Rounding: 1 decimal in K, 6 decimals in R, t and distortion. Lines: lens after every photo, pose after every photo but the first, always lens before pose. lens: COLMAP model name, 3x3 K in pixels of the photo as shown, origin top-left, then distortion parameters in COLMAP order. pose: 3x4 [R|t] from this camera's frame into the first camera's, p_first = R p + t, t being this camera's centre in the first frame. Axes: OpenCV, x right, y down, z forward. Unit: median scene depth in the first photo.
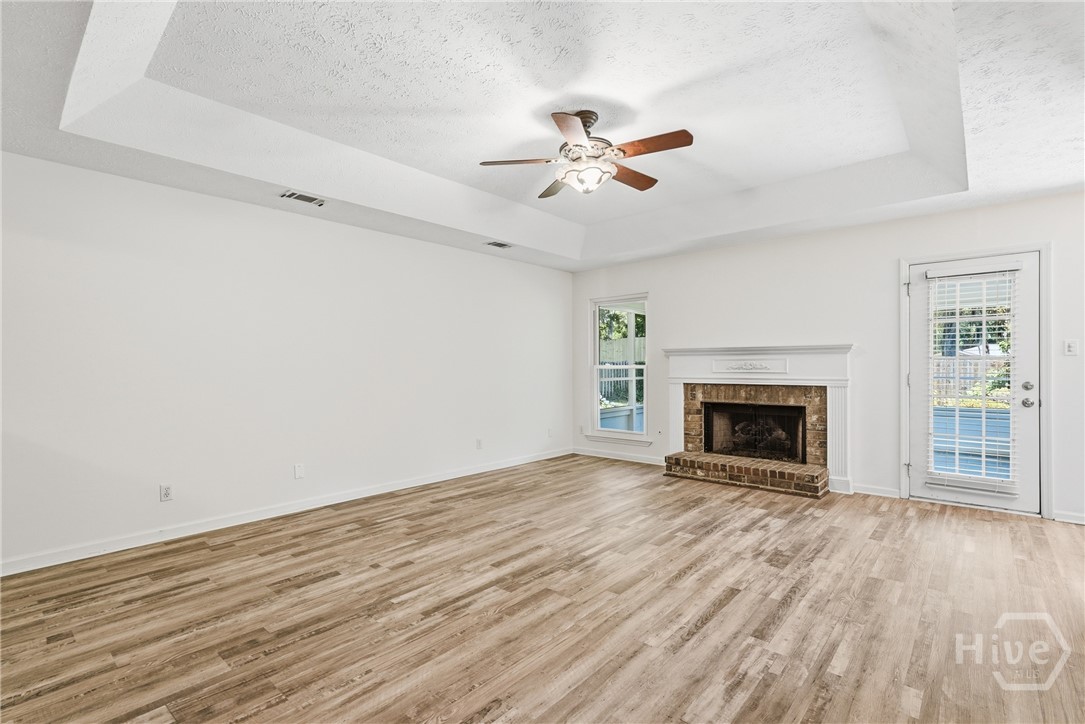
lens RADIAL K [[494.8, 0, 543.7], [0, 494.8, 365.3], [0, 0, 1]] dist [-0.009386, 0.004690]
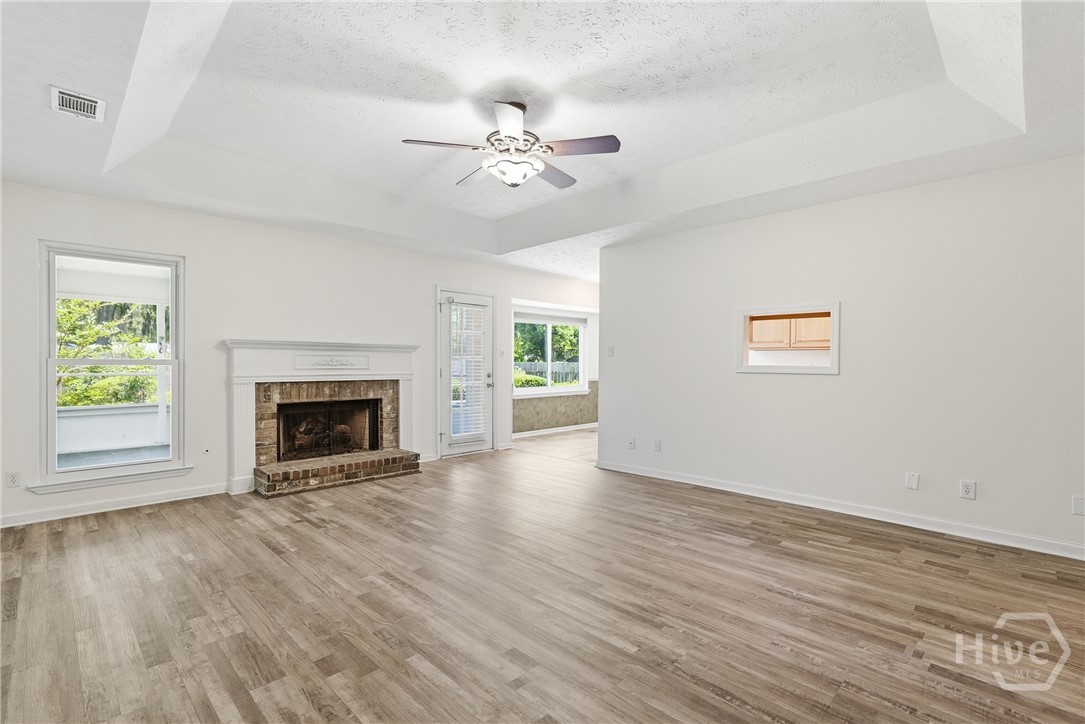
lens RADIAL K [[494.8, 0, 540.2], [0, 494.8, 363.8], [0, 0, 1]] dist [-0.009386, 0.004690]
pose [[0.080822, 0.003311, 0.996723, -0.573906], [-0.006214, 0.999977, -0.002818, 0.005248], [-0.996709, -0.005966, 0.080840, 0.555571]]
